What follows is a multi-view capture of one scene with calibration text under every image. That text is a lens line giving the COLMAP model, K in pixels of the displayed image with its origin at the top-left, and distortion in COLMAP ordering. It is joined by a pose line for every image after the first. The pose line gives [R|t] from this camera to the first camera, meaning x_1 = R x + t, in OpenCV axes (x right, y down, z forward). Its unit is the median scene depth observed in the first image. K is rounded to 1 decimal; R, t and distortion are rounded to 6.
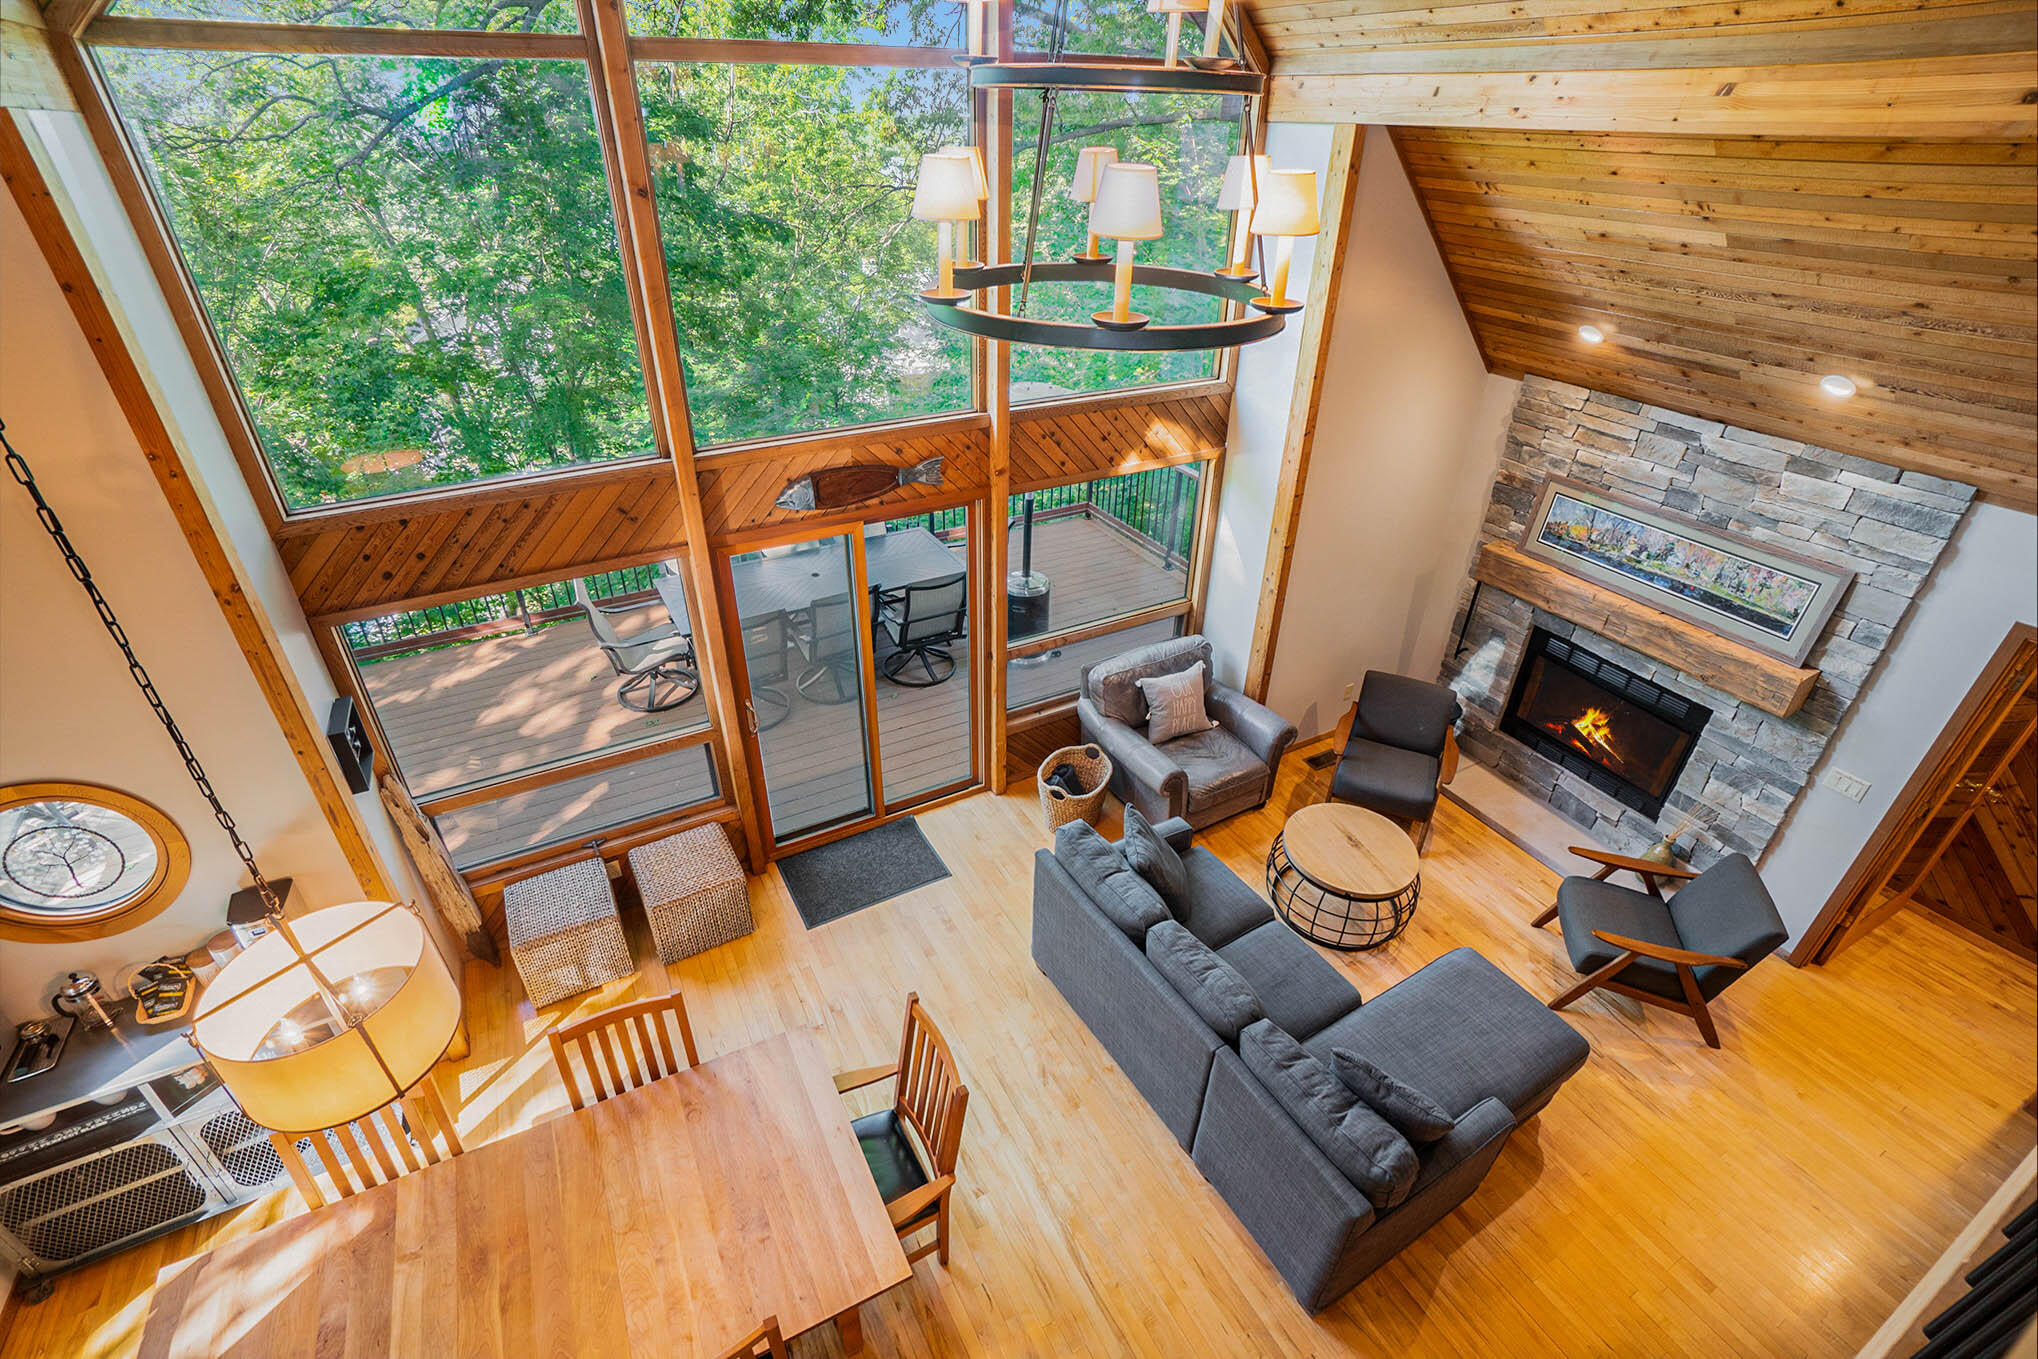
lens RADIAL K [[897.9, 0, 1002.6], [0, 897.9, 681.3], [0, 0, 1]] dist [-0.017194, 0.002278]
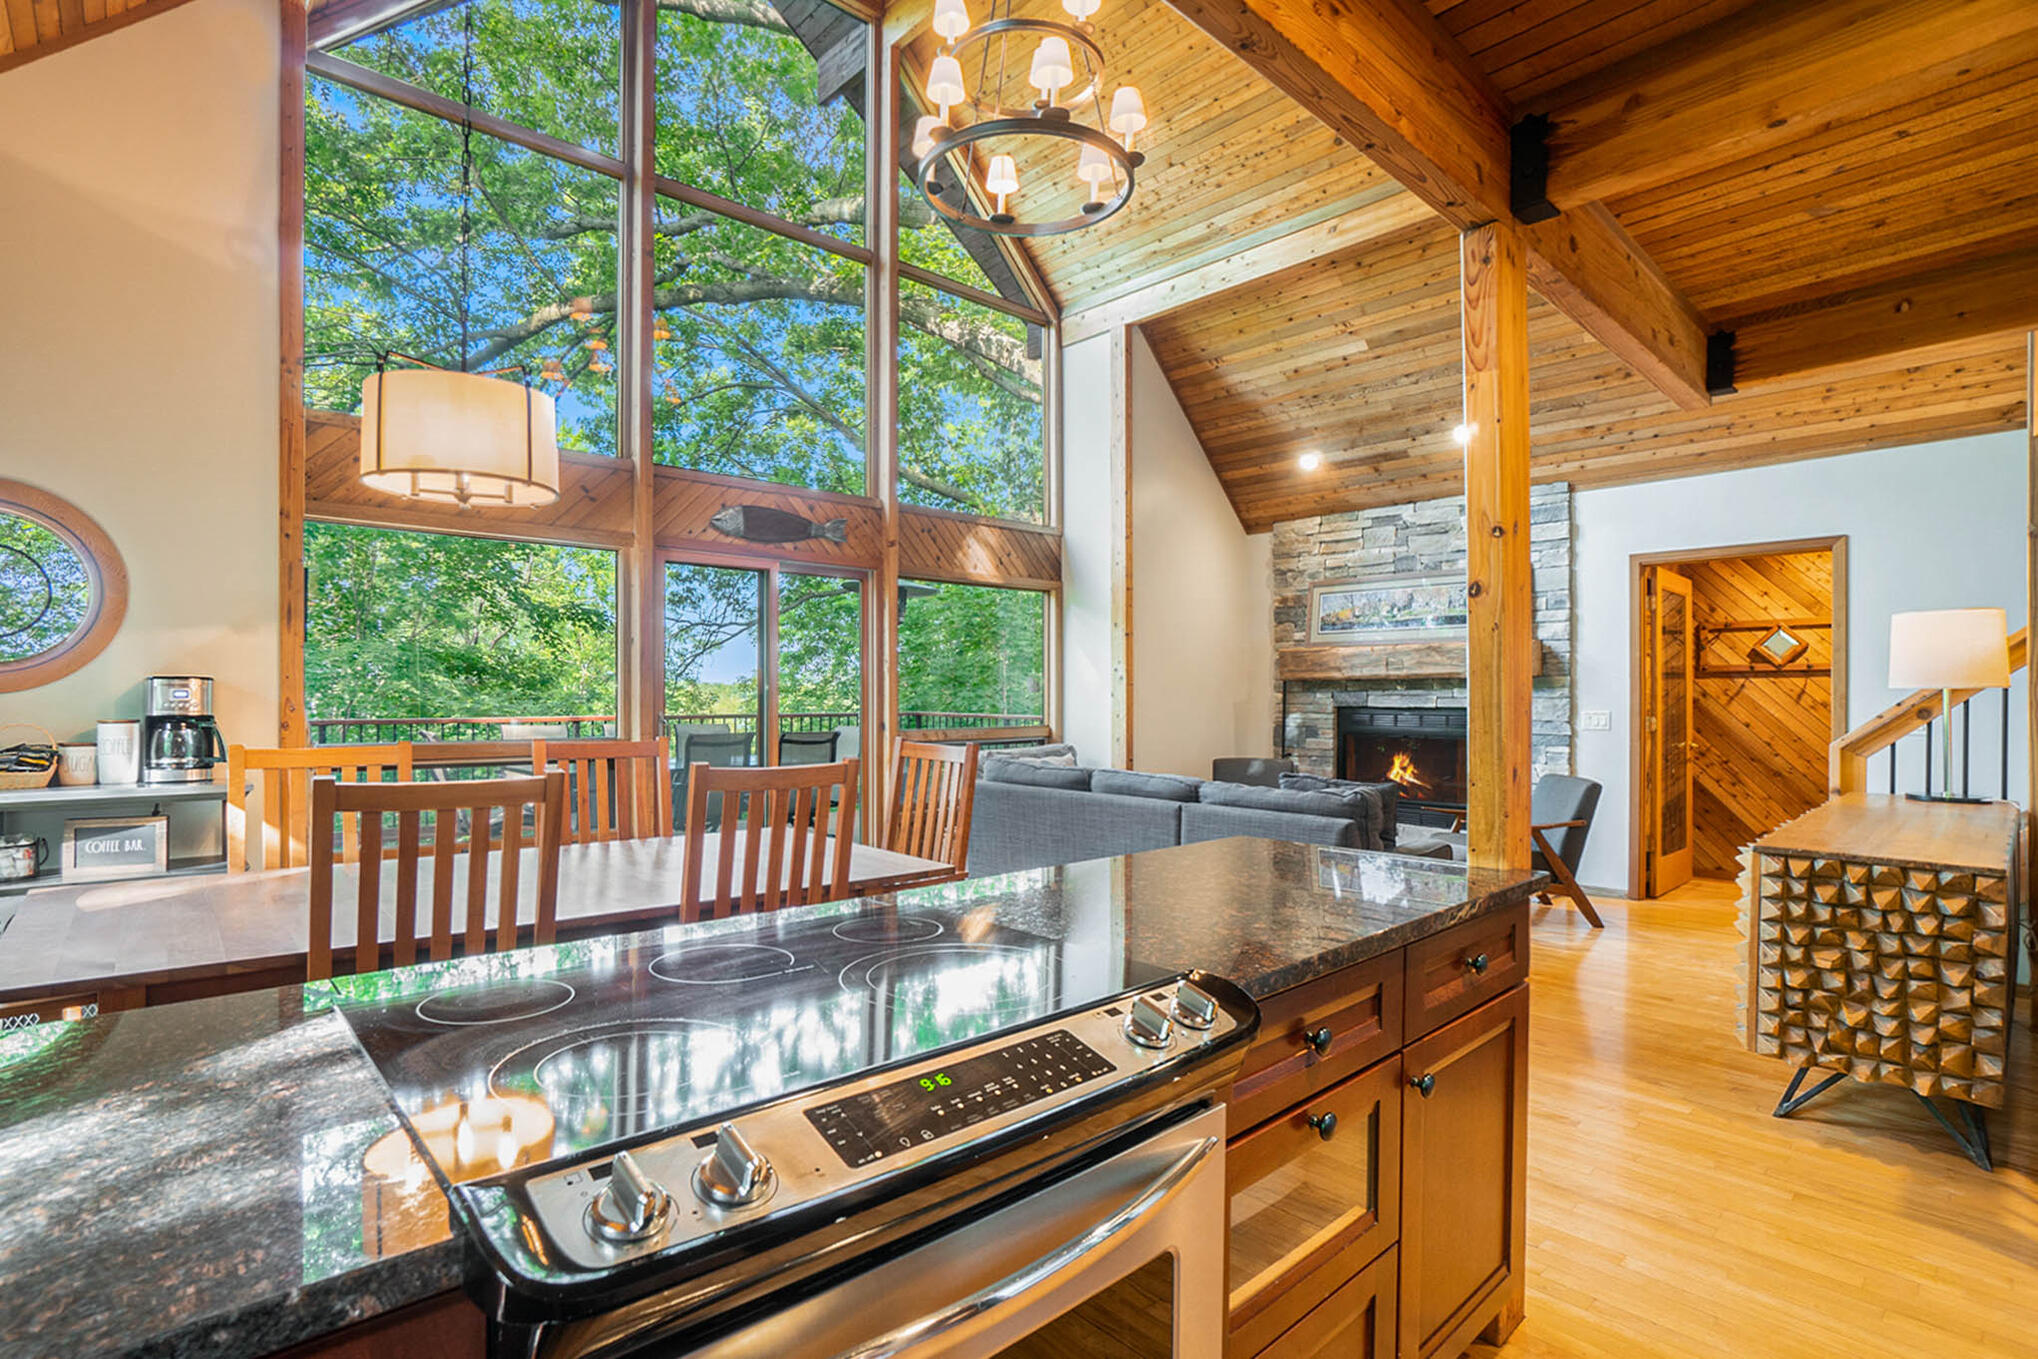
lens RADIAL K [[982.3, 0, 980.1], [0, 982.3, 690.5], [0, 0, 1]] dist [-0.024811, 0.000478]
pose [[0.974661, -0.003681, 0.223655, -0.183912], [0.119375, 0.854136, -0.506163, 0.616826], [-0.189169, 0.520036, 0.832933, -0.000140]]
